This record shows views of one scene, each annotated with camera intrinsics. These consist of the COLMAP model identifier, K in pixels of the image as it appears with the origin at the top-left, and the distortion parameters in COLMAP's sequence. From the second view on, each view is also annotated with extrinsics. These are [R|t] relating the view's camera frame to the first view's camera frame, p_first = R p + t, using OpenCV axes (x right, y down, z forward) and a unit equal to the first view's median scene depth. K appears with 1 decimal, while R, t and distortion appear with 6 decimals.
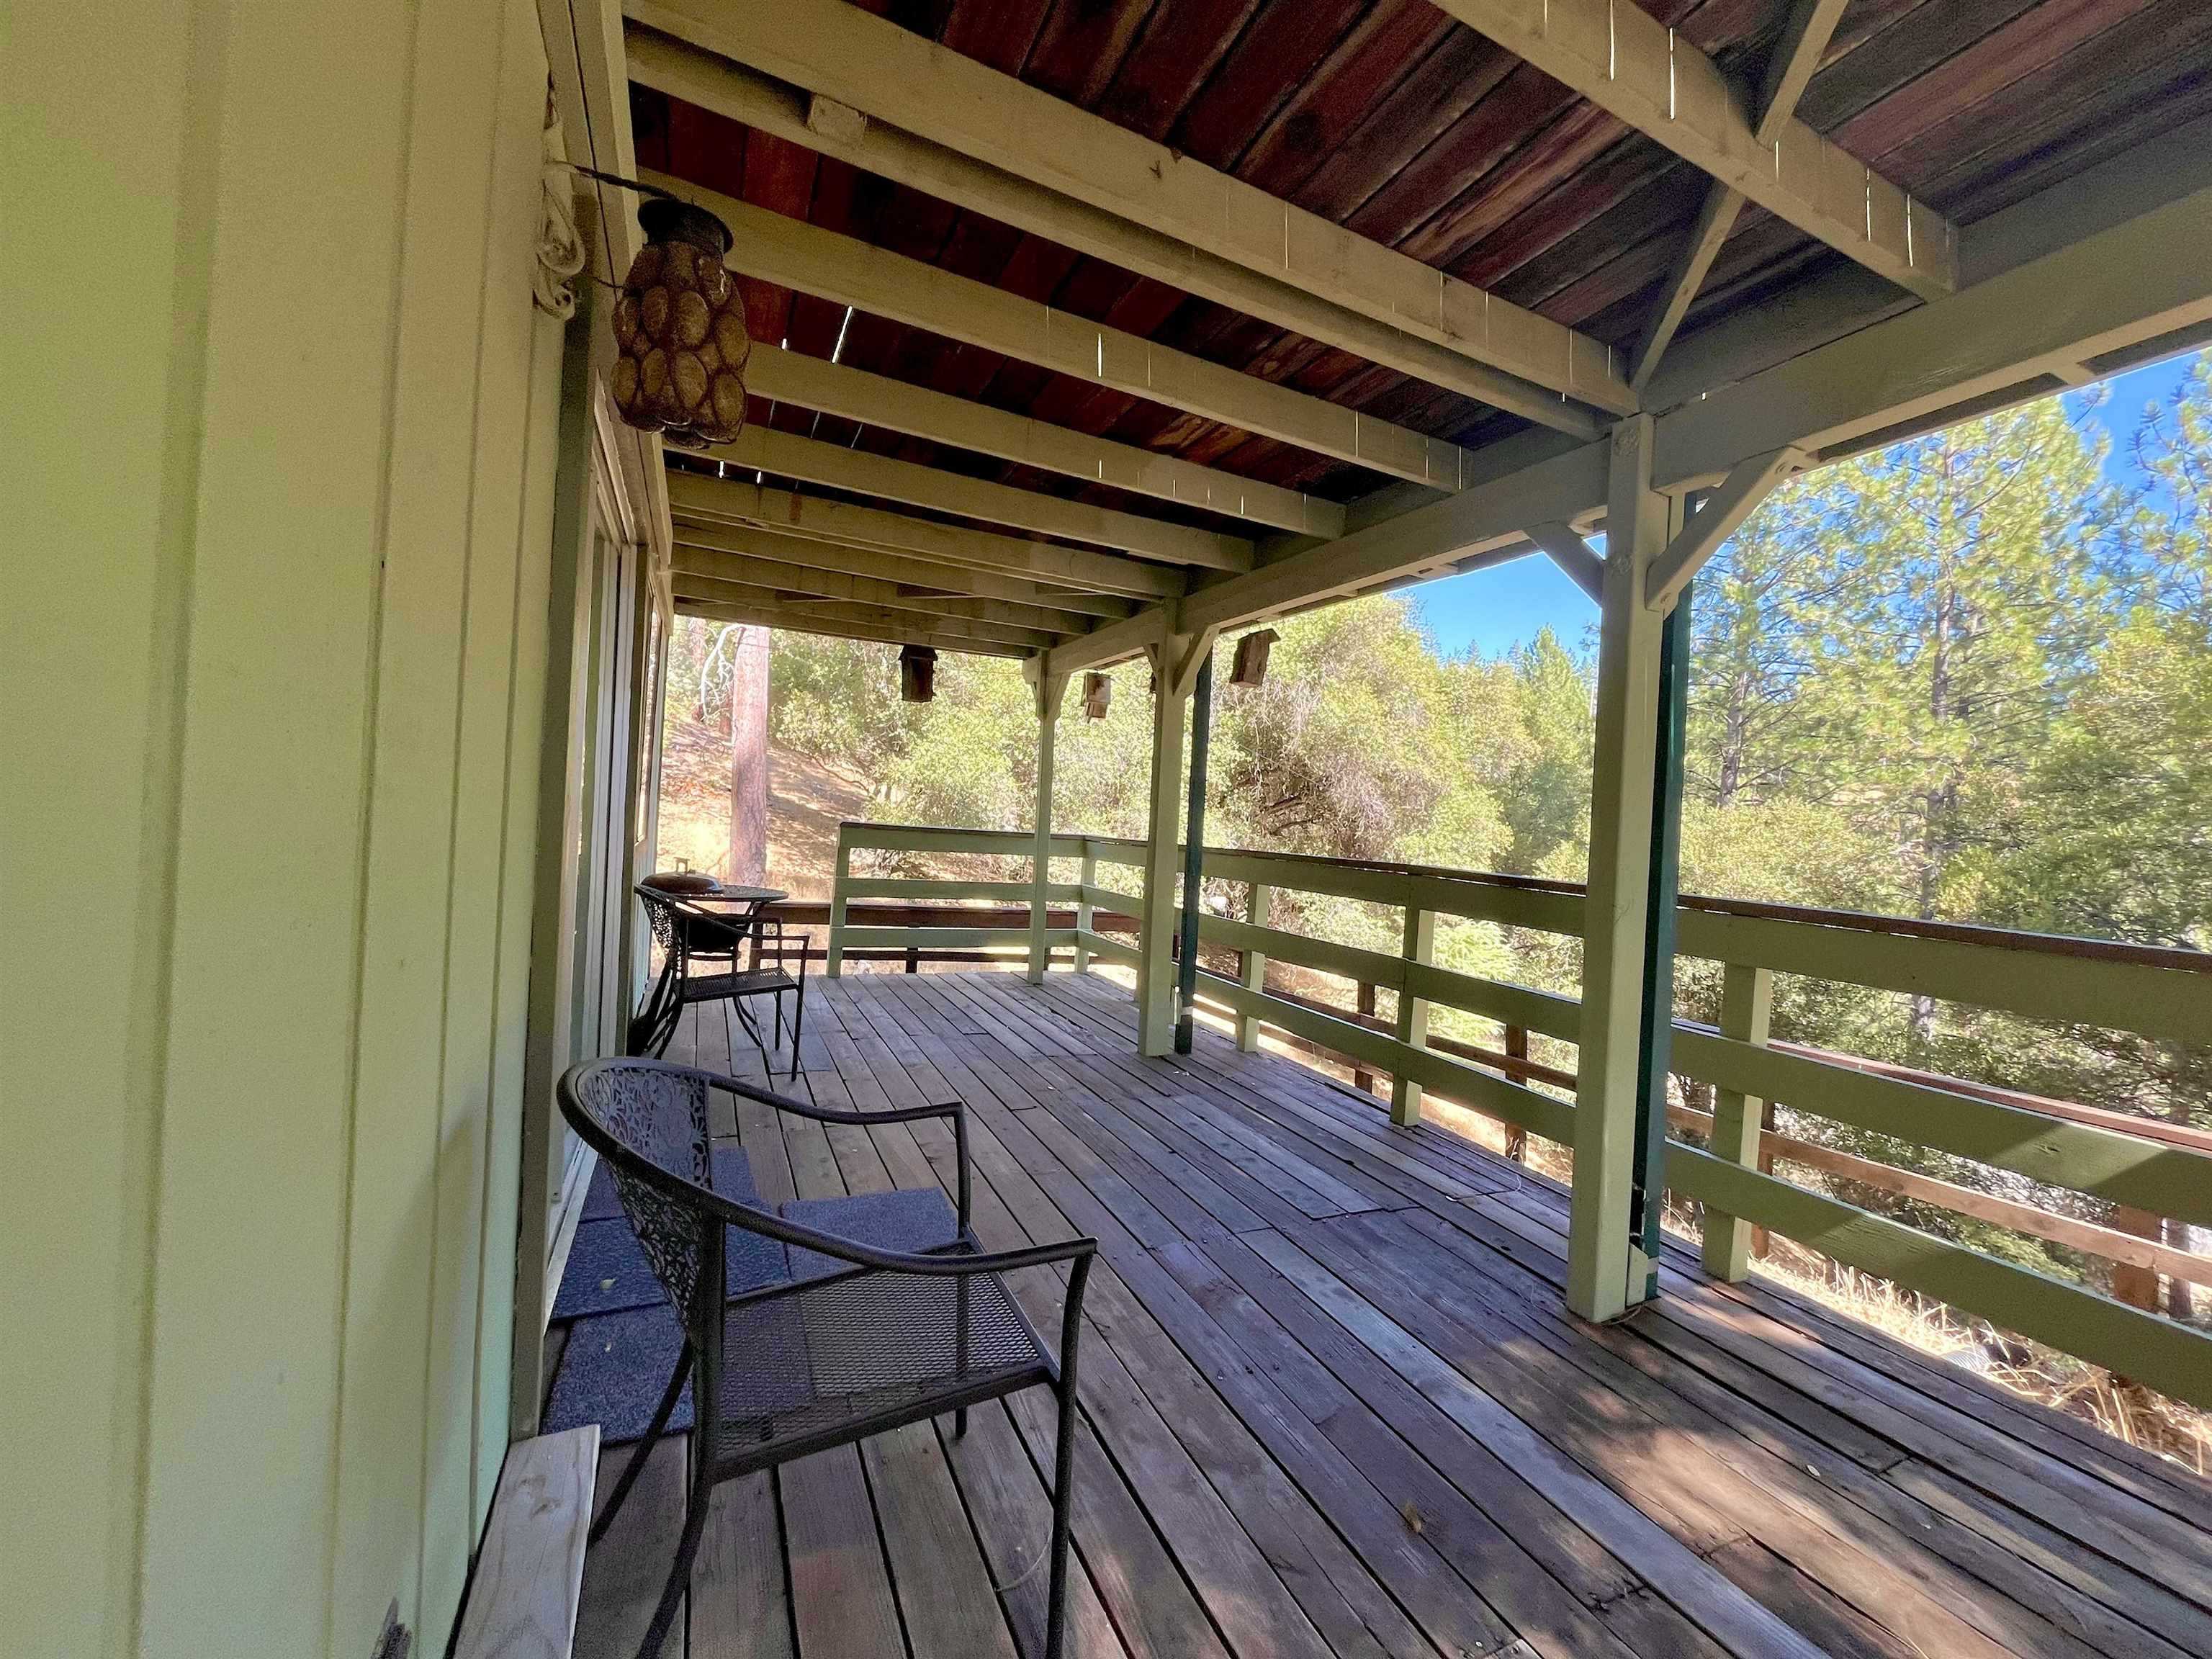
lens RADIAL K [[889.0, 0, 1110.7], [0, 889.0, 831.5], [0, 0, 1]] dist [-0.001878, -0.000442]
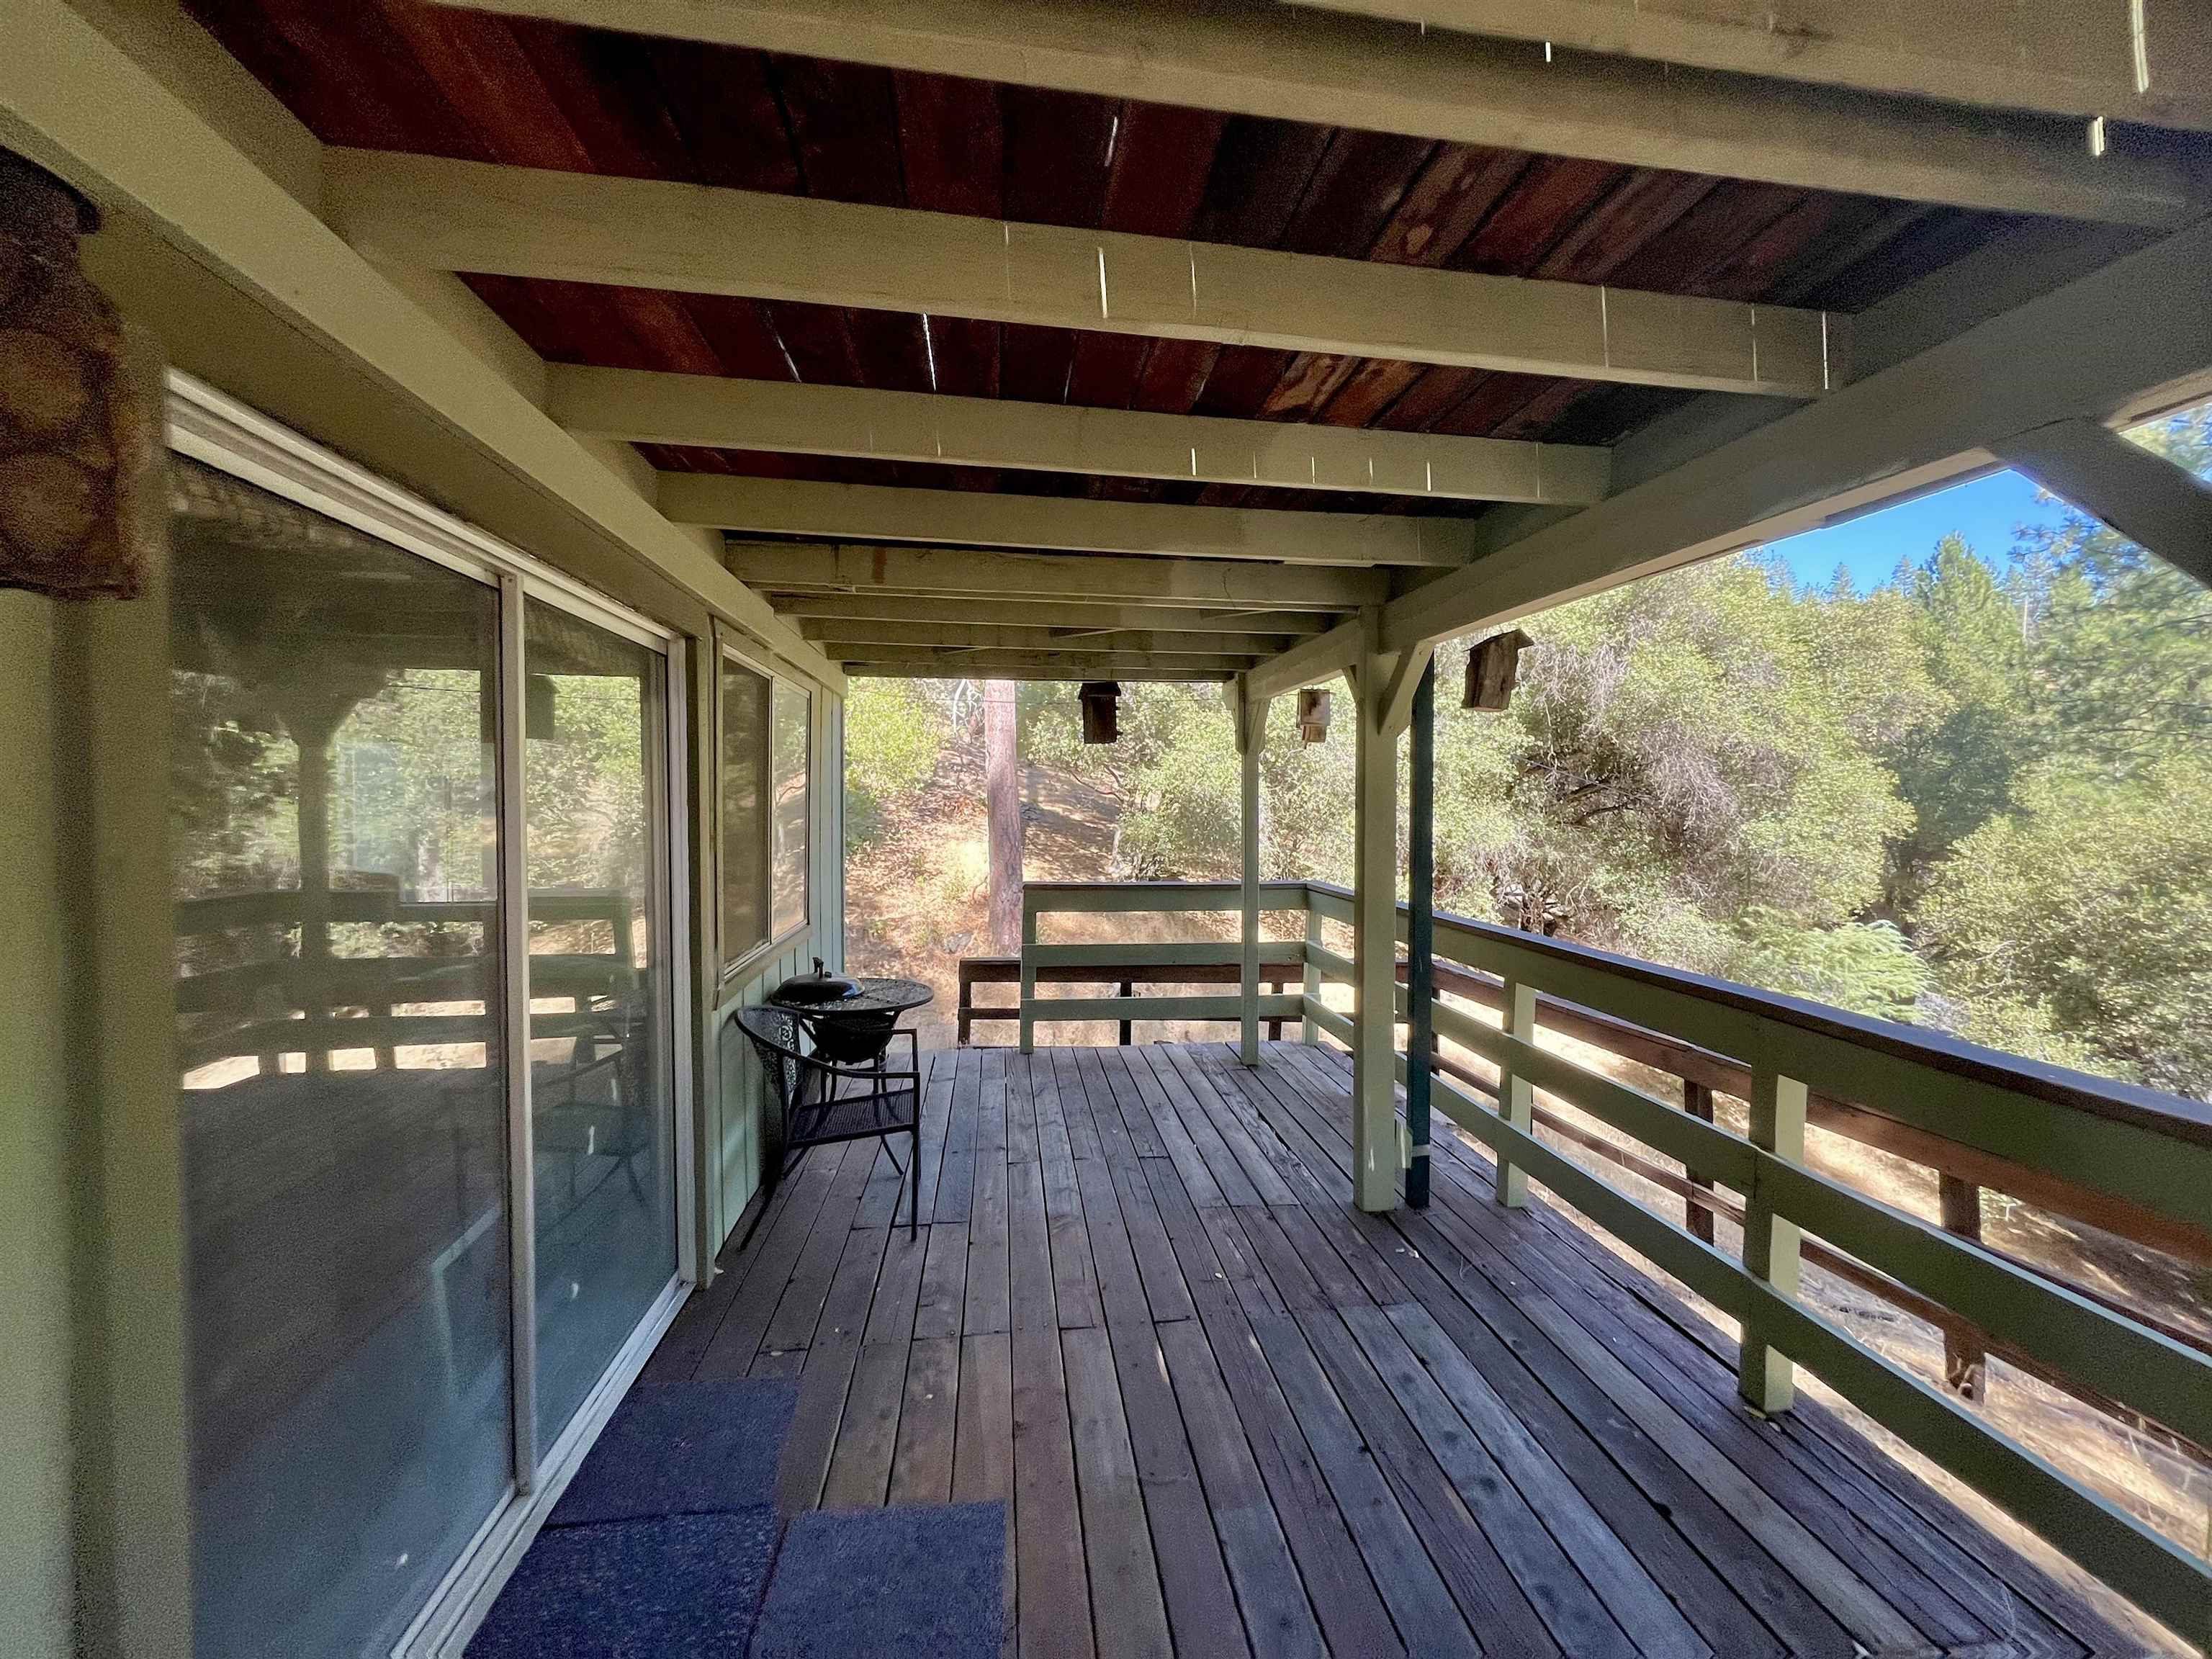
lens RADIAL K [[889.0, 0, 1111.4], [0, 889.0, 826.6], [0, 0, 1]] dist [-0.001878, -0.000442]
pose [[0.951884, -0.044750, -0.303173, 0.066014], [0.046583, 0.998914, -0.001189, -0.070736], [0.302897, -0.012991, 0.952935, 0.177911]]
